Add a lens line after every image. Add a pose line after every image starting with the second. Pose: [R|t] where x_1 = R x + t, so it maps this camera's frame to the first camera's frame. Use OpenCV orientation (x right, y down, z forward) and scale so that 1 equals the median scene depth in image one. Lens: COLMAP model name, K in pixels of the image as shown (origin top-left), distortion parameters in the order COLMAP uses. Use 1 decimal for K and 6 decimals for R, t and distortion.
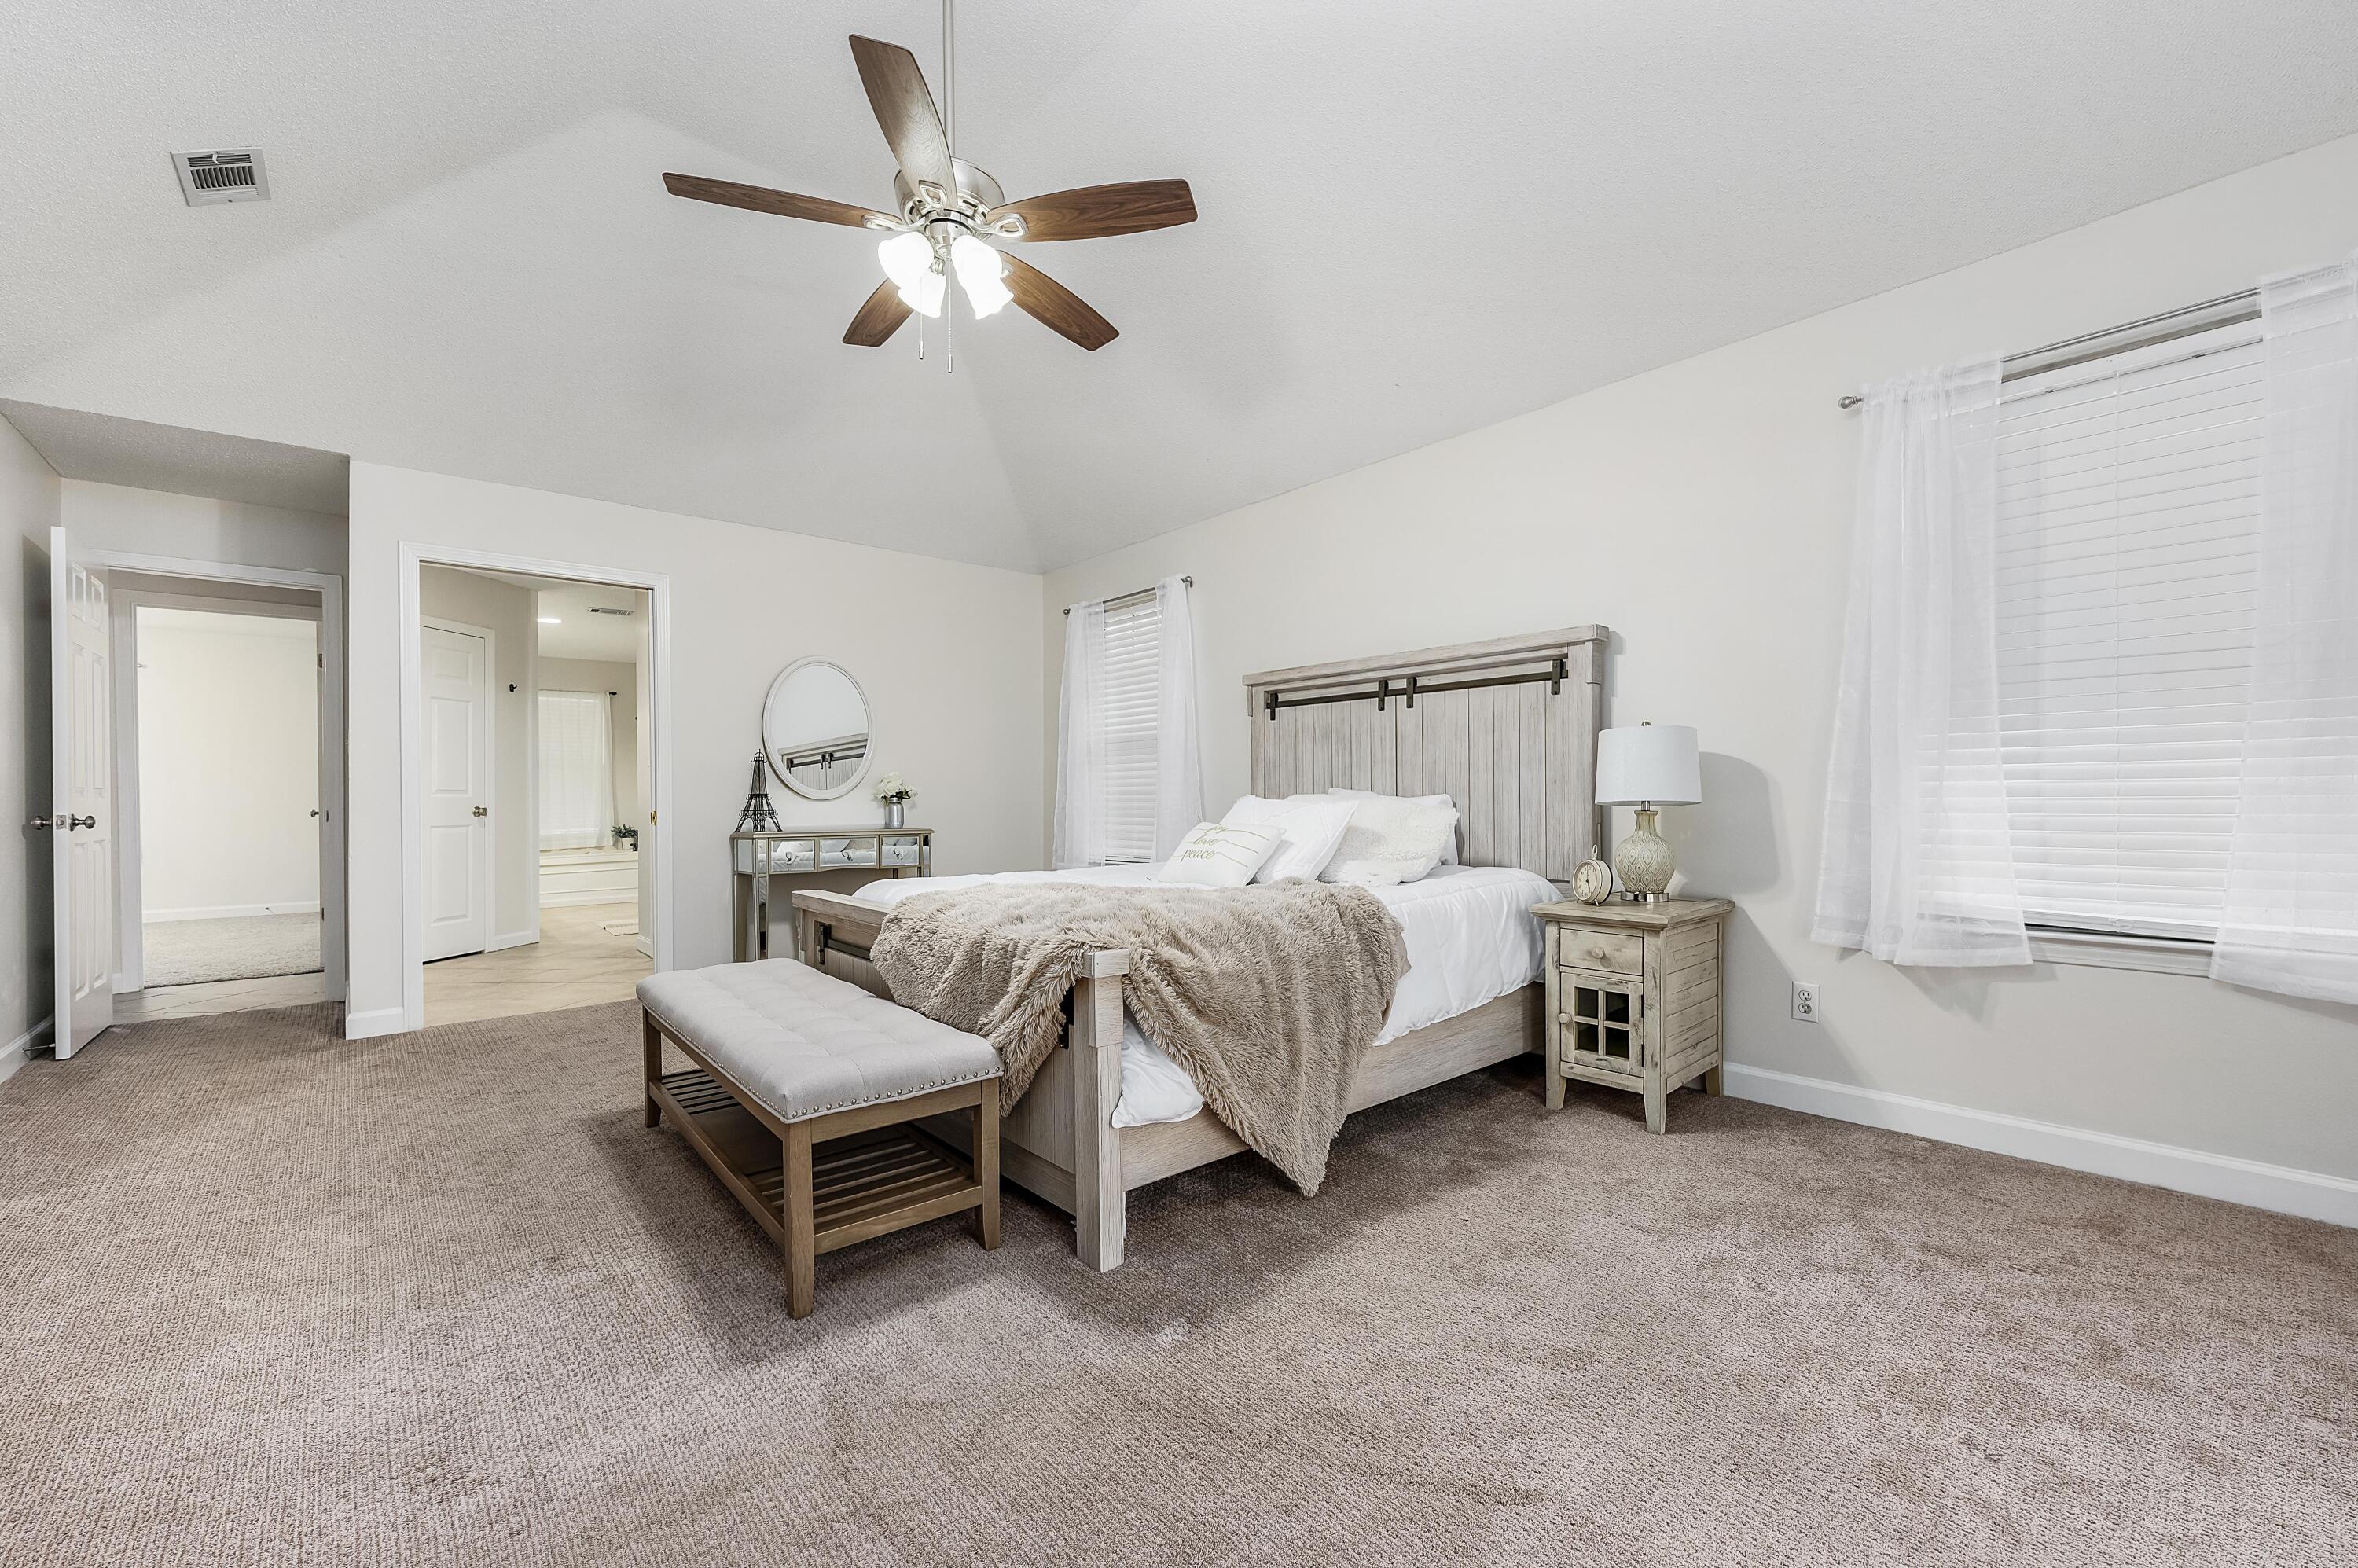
lens RADIAL K [[966.5, 0, 1184.1], [0, 966.5, 791.0], [0, 0, 1]] dist [-0.000545, 0.000394]
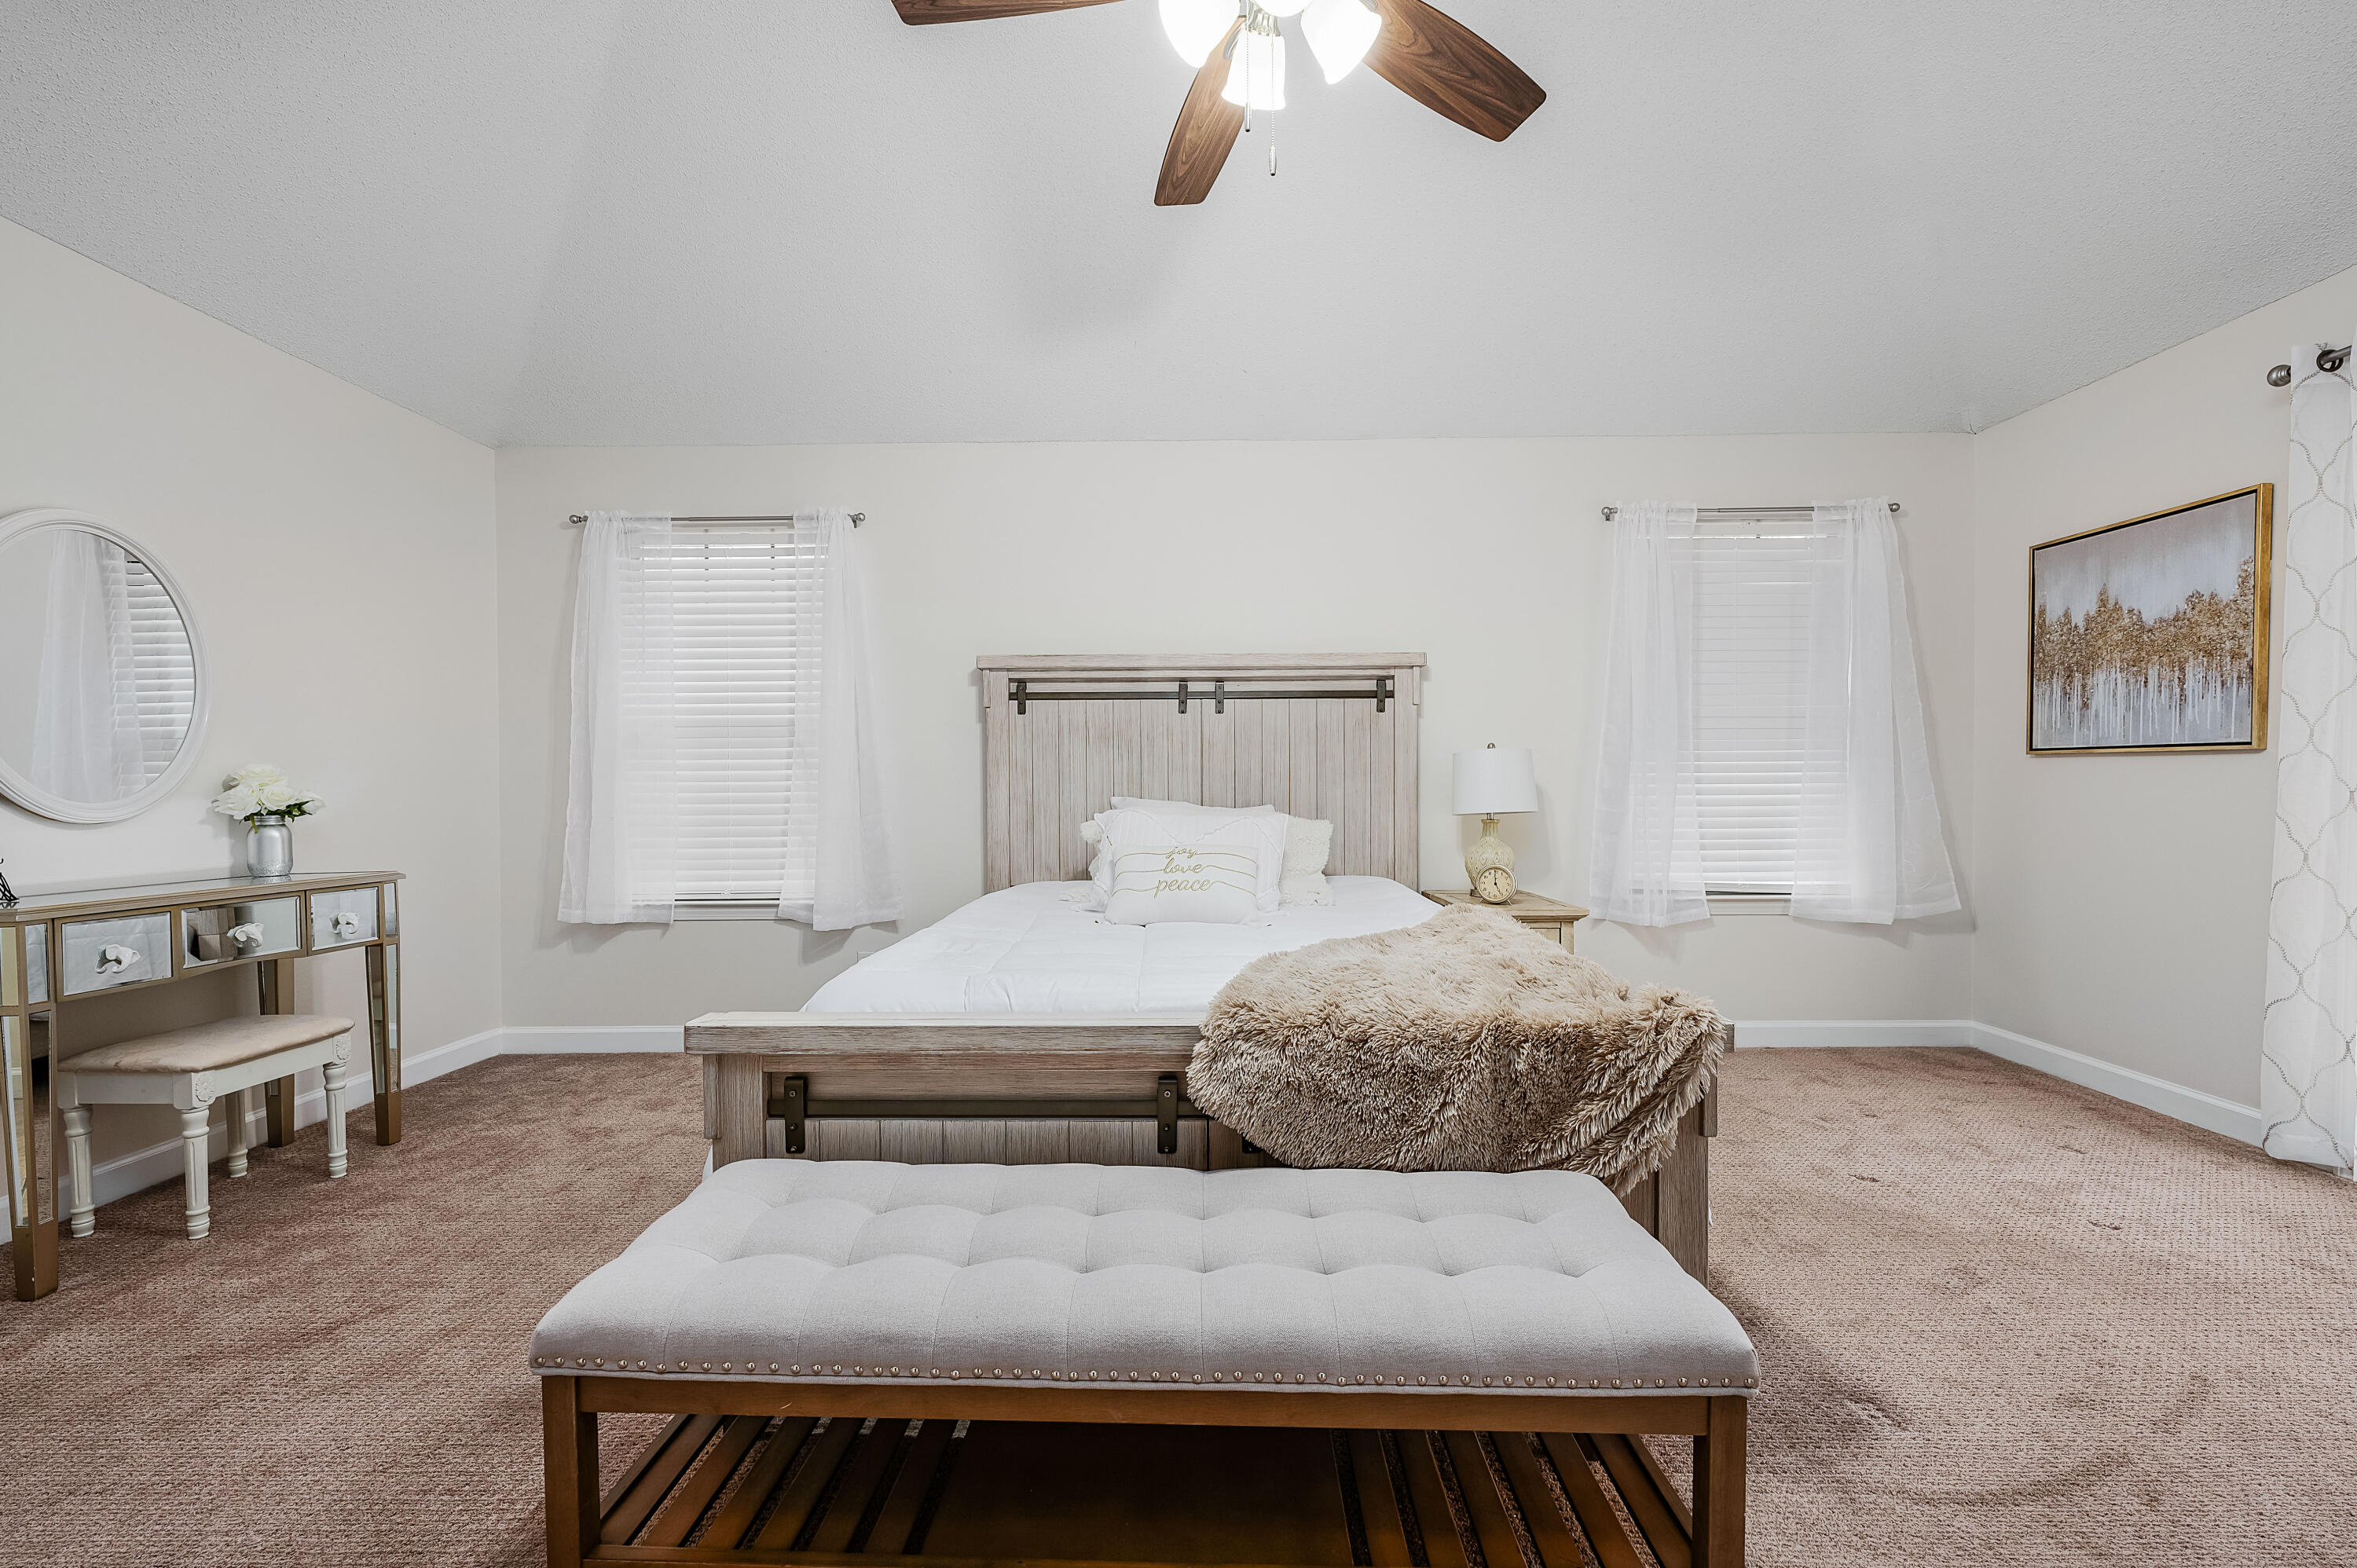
lens RADIAL K [[966.0, 0, 1182.8], [0, 966.0, 791.1], [0, 0, 1]] dist [-0.000545, 0.000394]
pose [[0.654453, -0.000972, 0.756102, -0.520047], [-0.003411, 0.999985, 0.004237, -0.014034], [-0.756095, -0.005352, 0.654440, 0.417552]]
